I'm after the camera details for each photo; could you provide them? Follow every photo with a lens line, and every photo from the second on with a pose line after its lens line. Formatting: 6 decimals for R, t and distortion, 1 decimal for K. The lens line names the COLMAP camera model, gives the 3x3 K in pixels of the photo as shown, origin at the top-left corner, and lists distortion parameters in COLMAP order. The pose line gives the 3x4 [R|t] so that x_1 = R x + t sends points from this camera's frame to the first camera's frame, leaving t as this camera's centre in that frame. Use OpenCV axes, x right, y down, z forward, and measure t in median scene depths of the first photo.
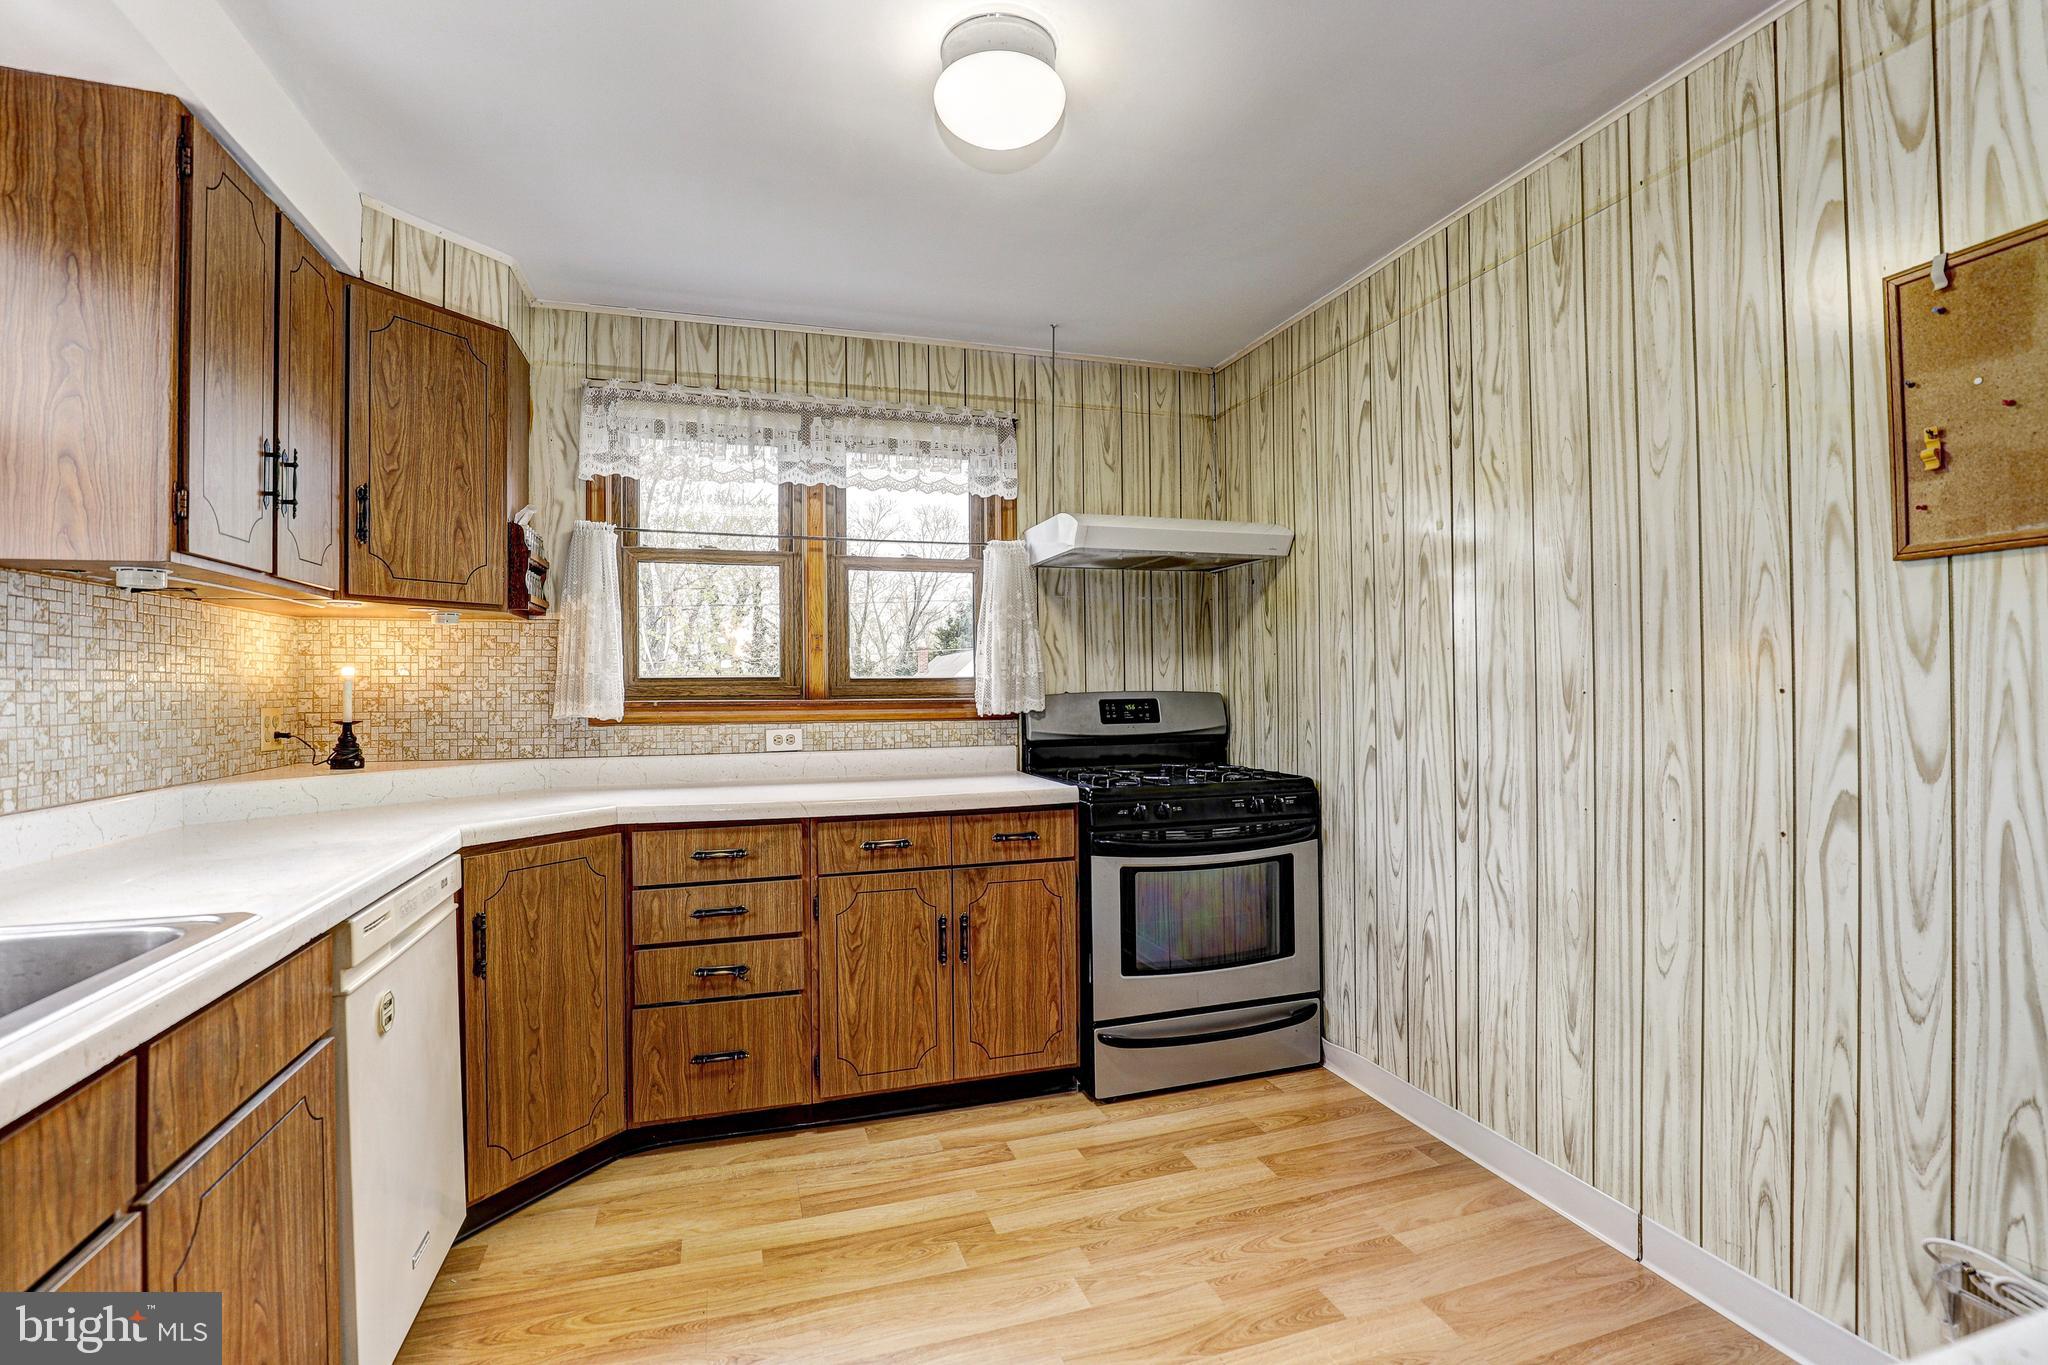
lens RADIAL K [[939.4, 0, 1032.8], [0, 939.4, 680.7], [0, 0, 1]] dist [-0.033535, 0.003607]
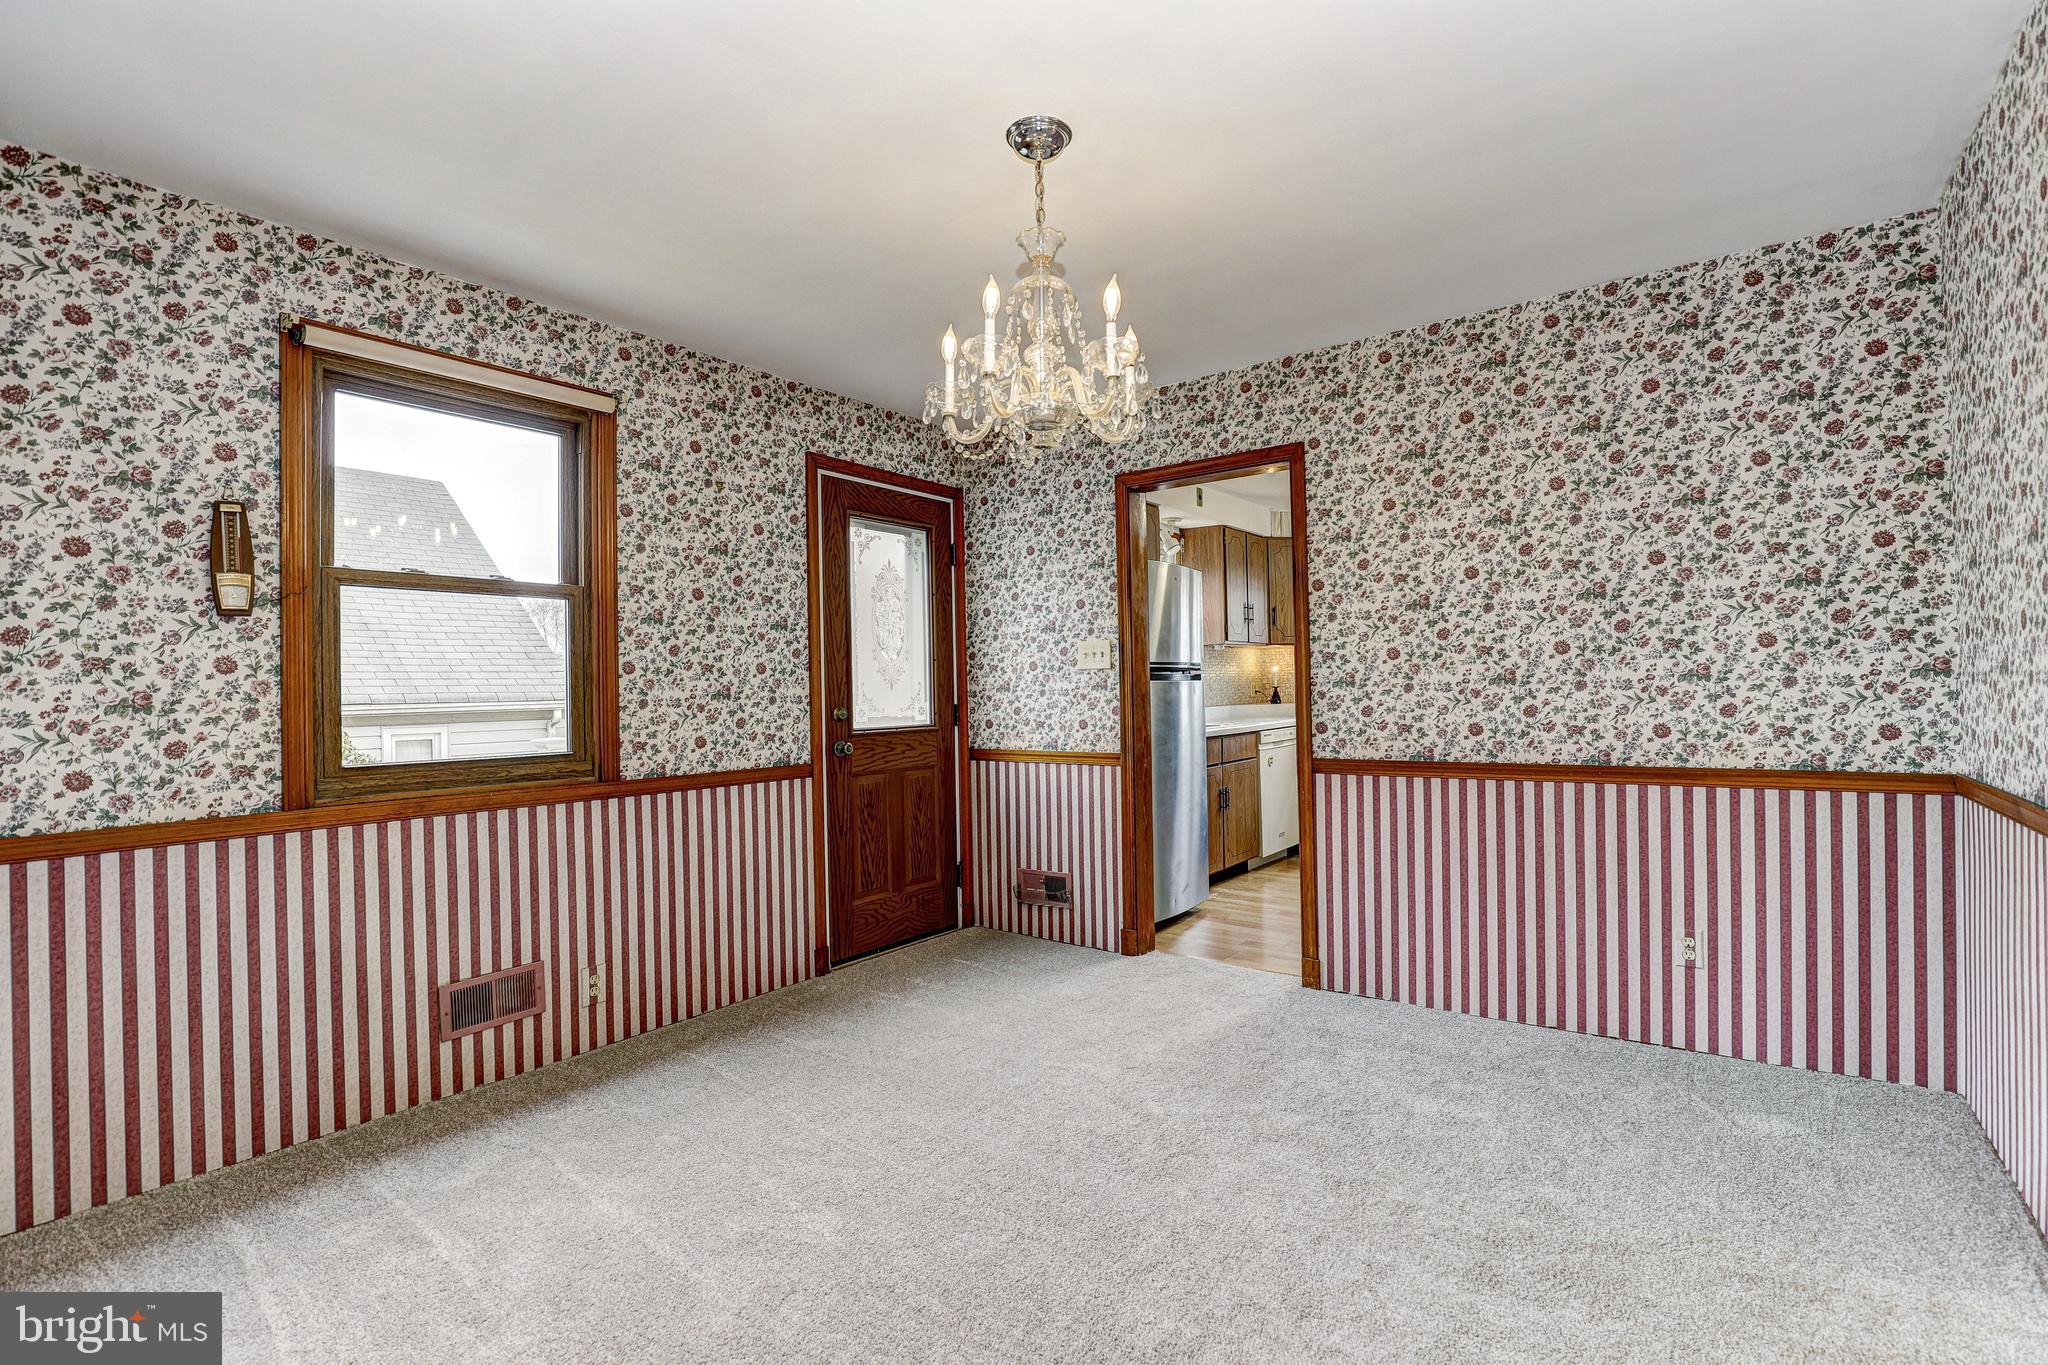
lens RADIAL K [[939.4, 0, 1032.8], [0, 939.4, 680.7], [0, 0, 1]] dist [-0.033535, 0.003607]
pose [[0.571374, -0.007683, -0.820654, 1.152708], [0.022142, 0.999736, 0.006057, -0.006489], [0.820391, -0.021632, 0.571393, -1.209050]]
